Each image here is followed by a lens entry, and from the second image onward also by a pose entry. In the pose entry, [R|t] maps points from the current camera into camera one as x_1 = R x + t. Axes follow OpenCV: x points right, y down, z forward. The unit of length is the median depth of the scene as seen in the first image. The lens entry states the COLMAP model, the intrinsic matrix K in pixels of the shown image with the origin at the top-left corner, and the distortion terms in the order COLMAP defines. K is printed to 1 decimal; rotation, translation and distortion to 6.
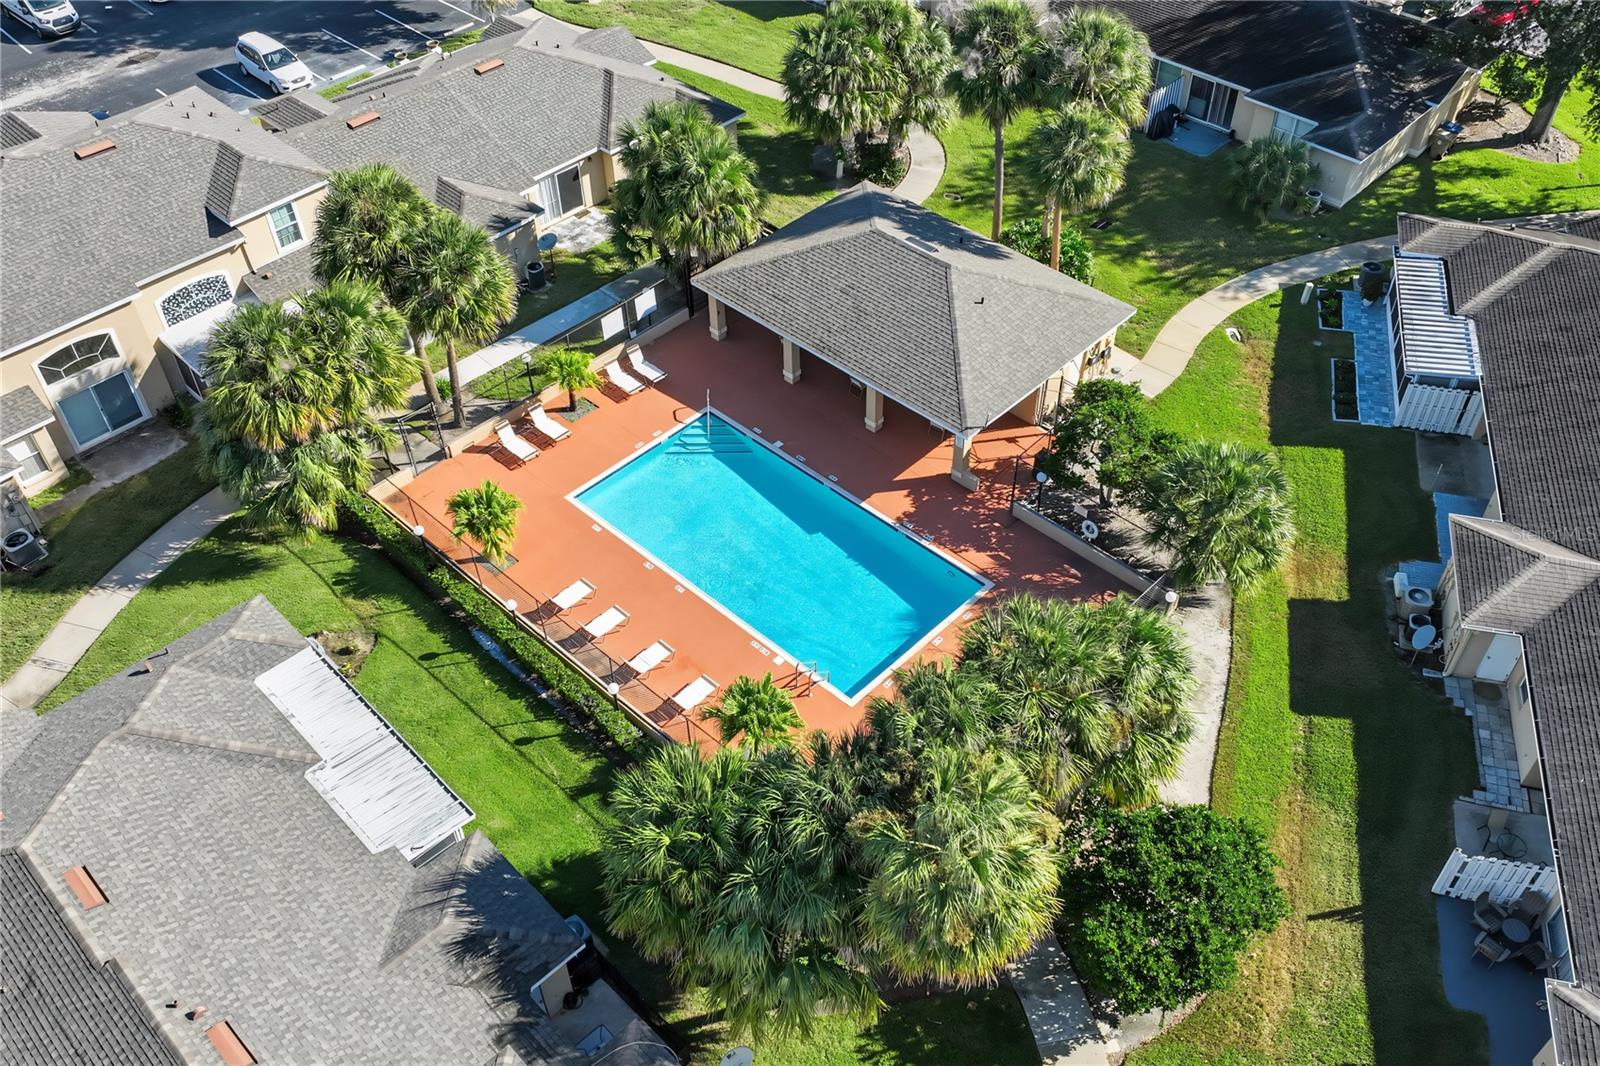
lens RADIAL K [[1206.3, 0, 800.0], [0, 1206.3, 533.0], [0, 0, 1]] dist [-0.001134, -0.001438]
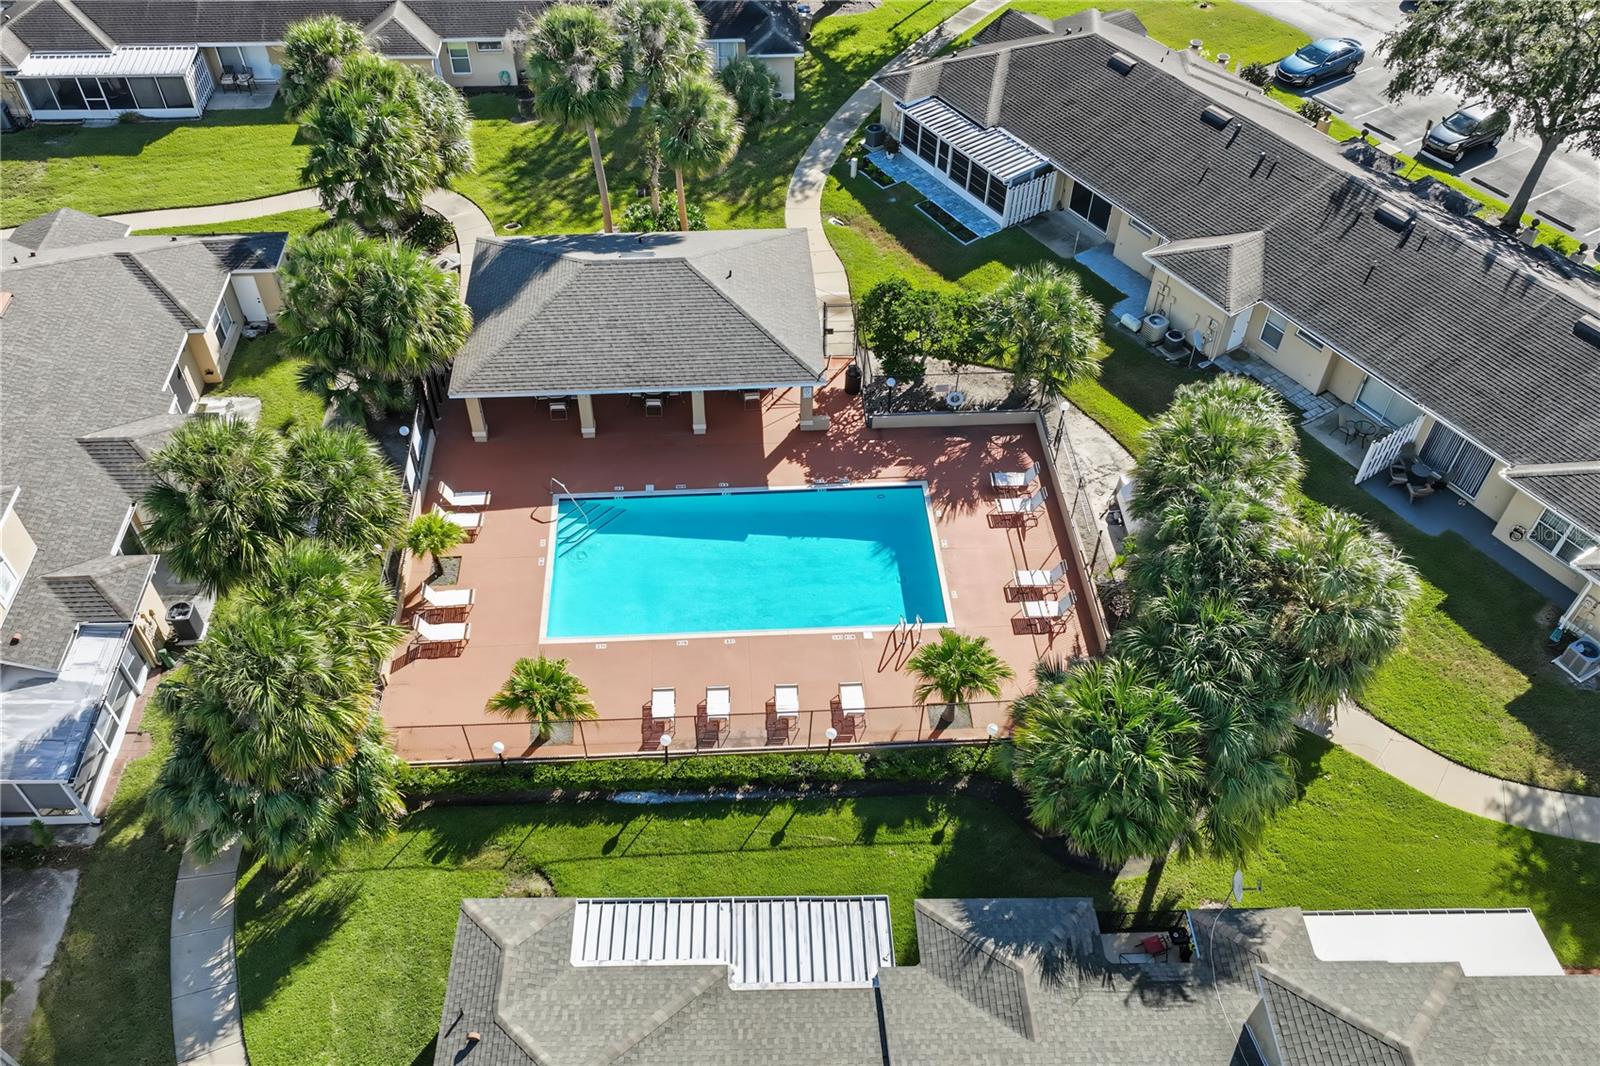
lens RADIAL K [[1137.8, 0, 800.0], [0, 1137.8, 533.0], [0, 0, 1]] dist [0.002677, -0.002541]
pose [[0.723348, -0.526822, 0.446348, -0.366983], [0.516116, 0.841945, 0.157329, -0.125321], [-0.458685, 0.116564, 0.880921, 0.116515]]
